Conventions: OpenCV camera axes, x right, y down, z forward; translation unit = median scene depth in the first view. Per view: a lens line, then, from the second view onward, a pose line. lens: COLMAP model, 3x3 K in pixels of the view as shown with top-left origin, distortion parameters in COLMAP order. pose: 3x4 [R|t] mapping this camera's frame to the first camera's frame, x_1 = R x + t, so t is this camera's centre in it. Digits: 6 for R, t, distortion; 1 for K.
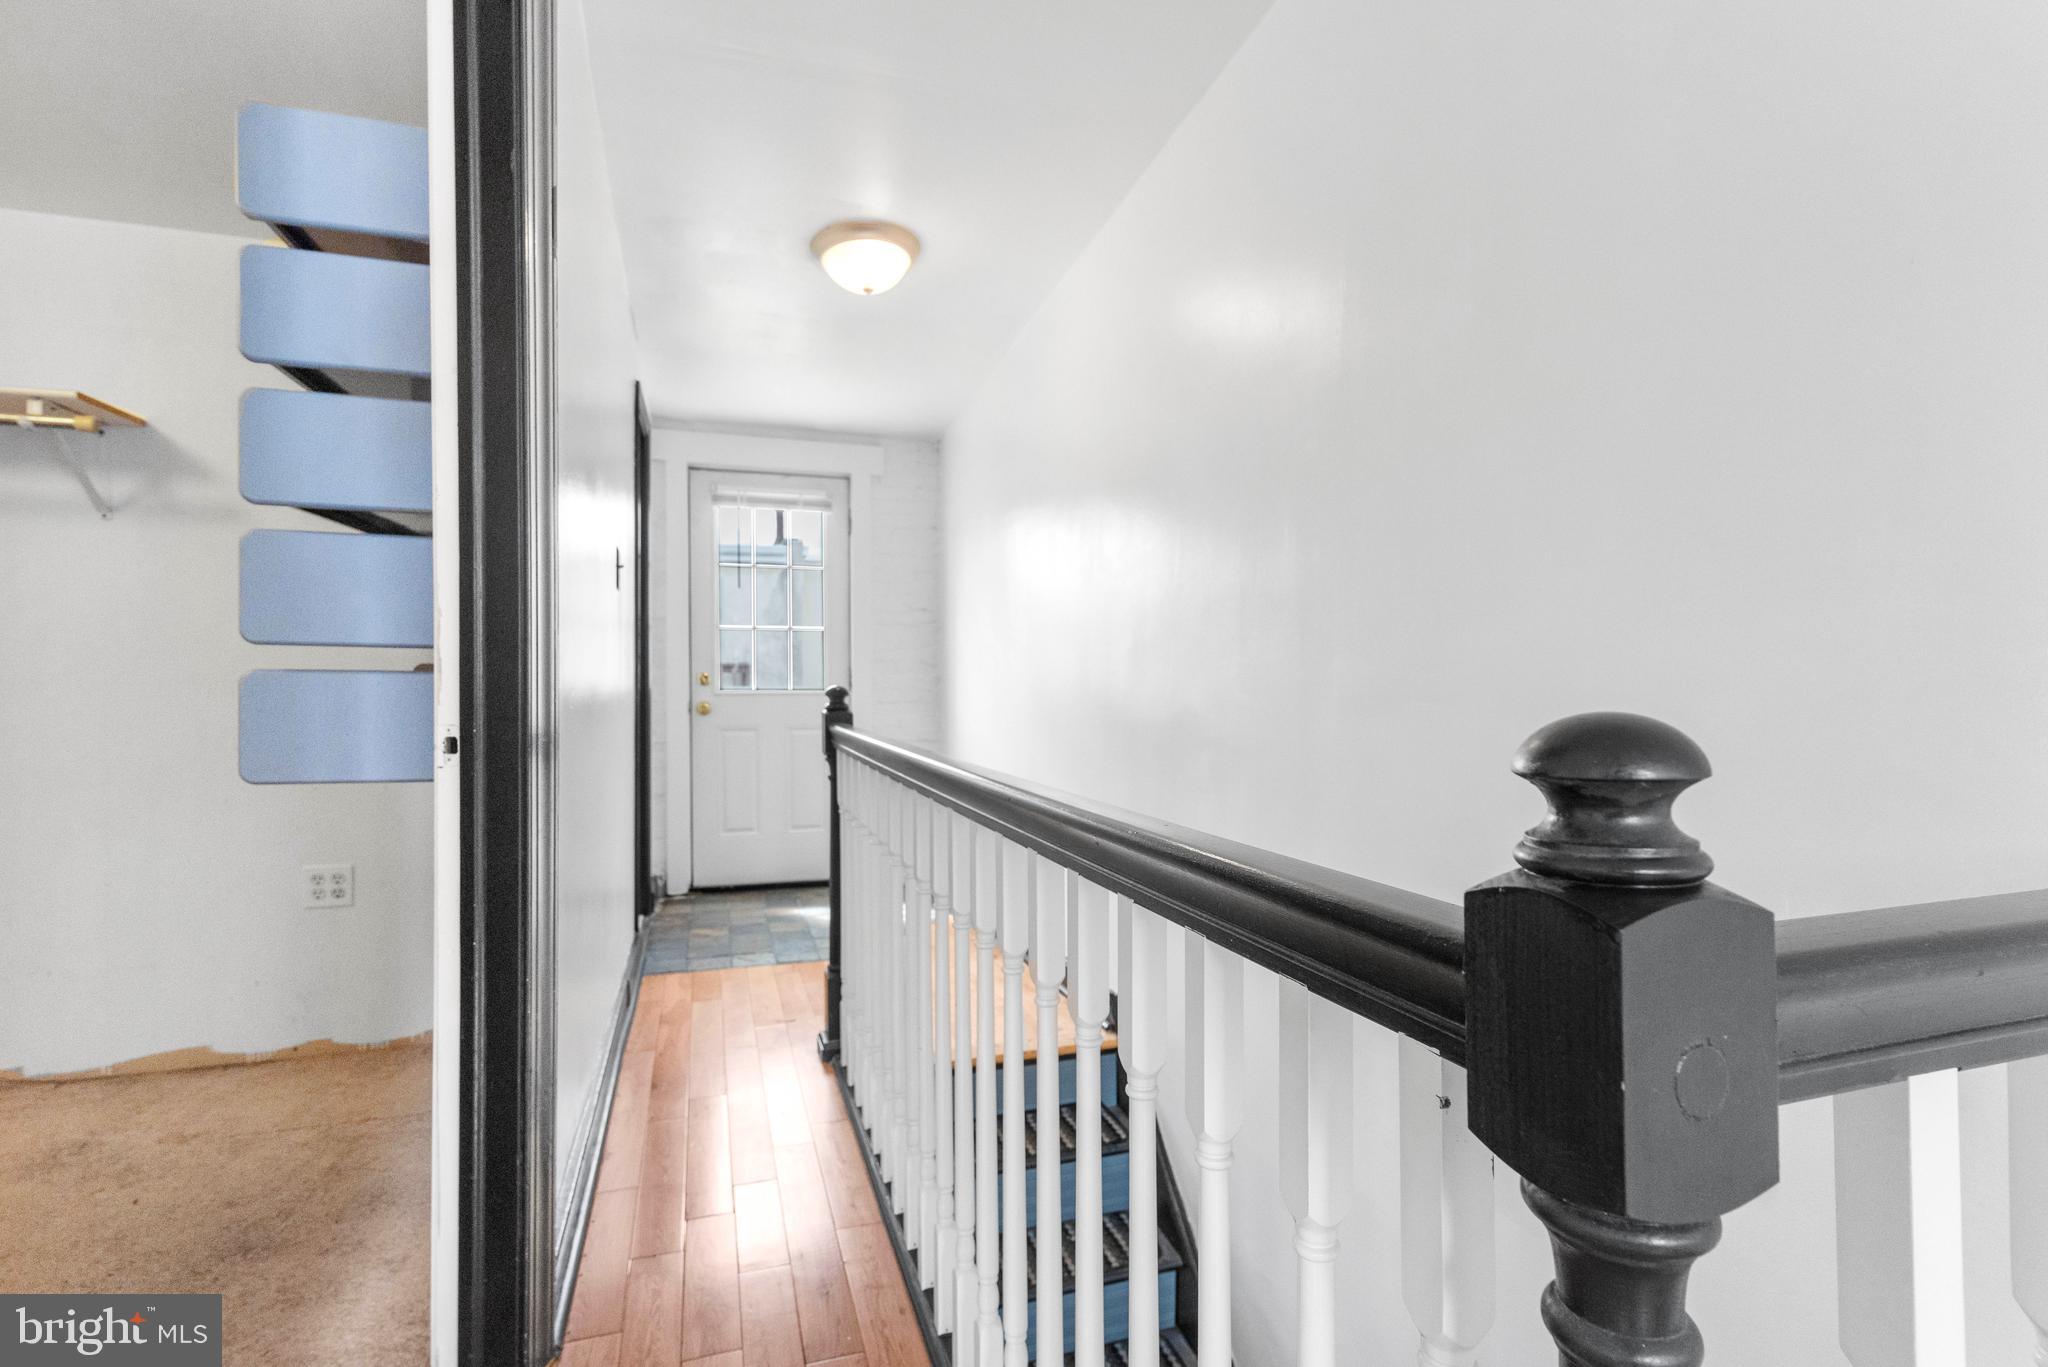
lens RADIAL K [[979.9, 0, 1021.1], [0, 979.9, 691.7], [0, 0, 1]] dist [-0.001056, 0.000867]
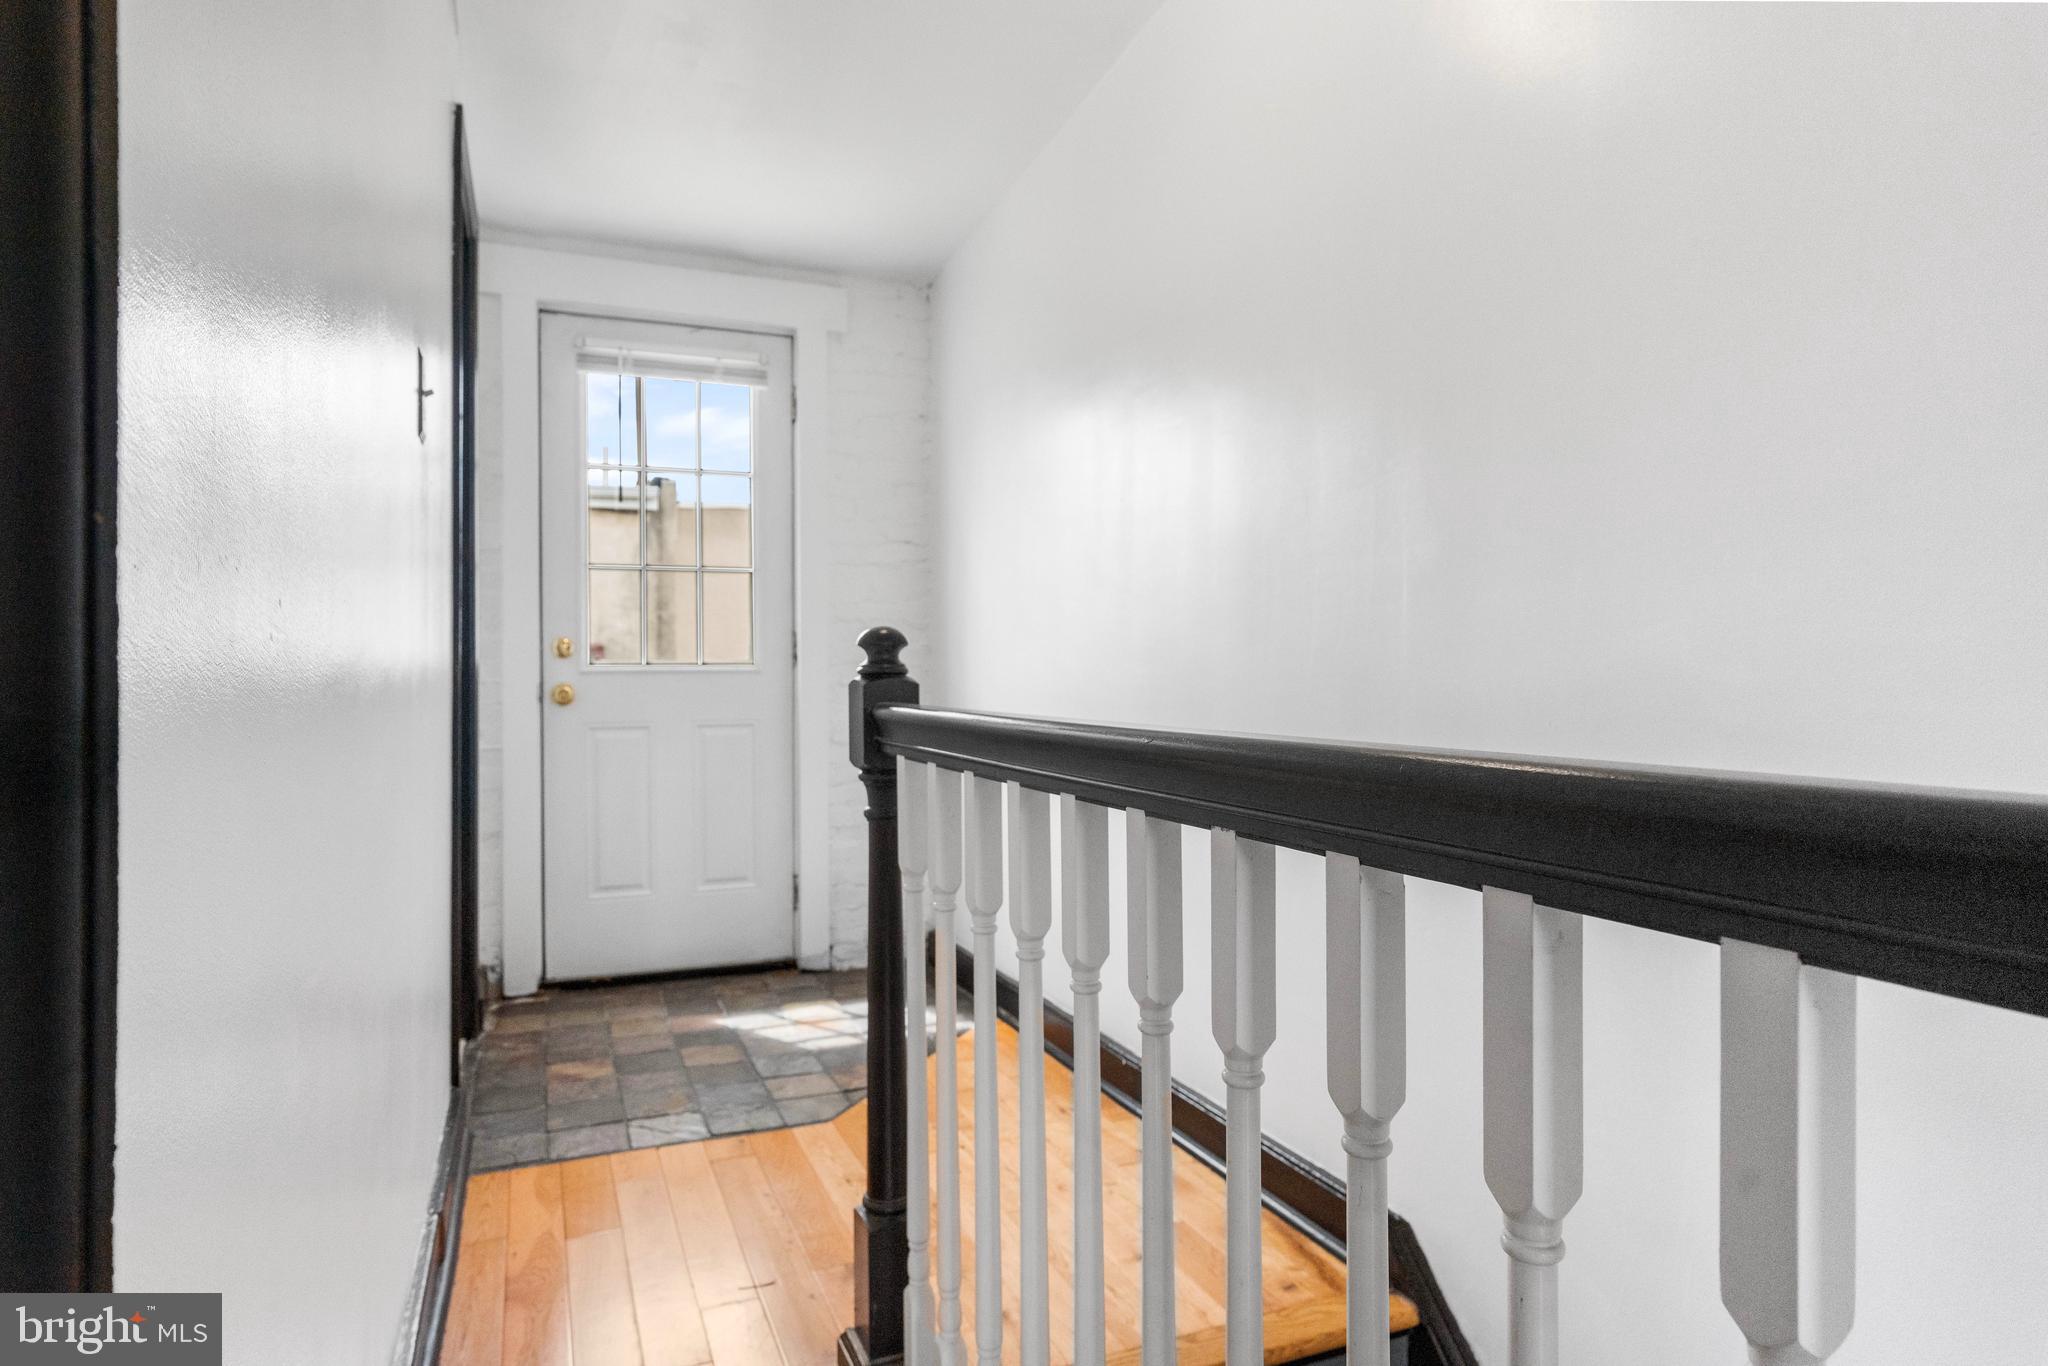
lens RADIAL K [[1230.8, 0, 1030.6], [0, 1230.8, 662.7], [0, 0, 1]] dist [-0.001182, 0.001155]
pose [[0.997656, -0.005394, 0.068210, -0.086201], [0.006566, 0.999834, -0.016977, 0.012932], [-0.068107, 0.017385, 0.997527, 0.210915]]
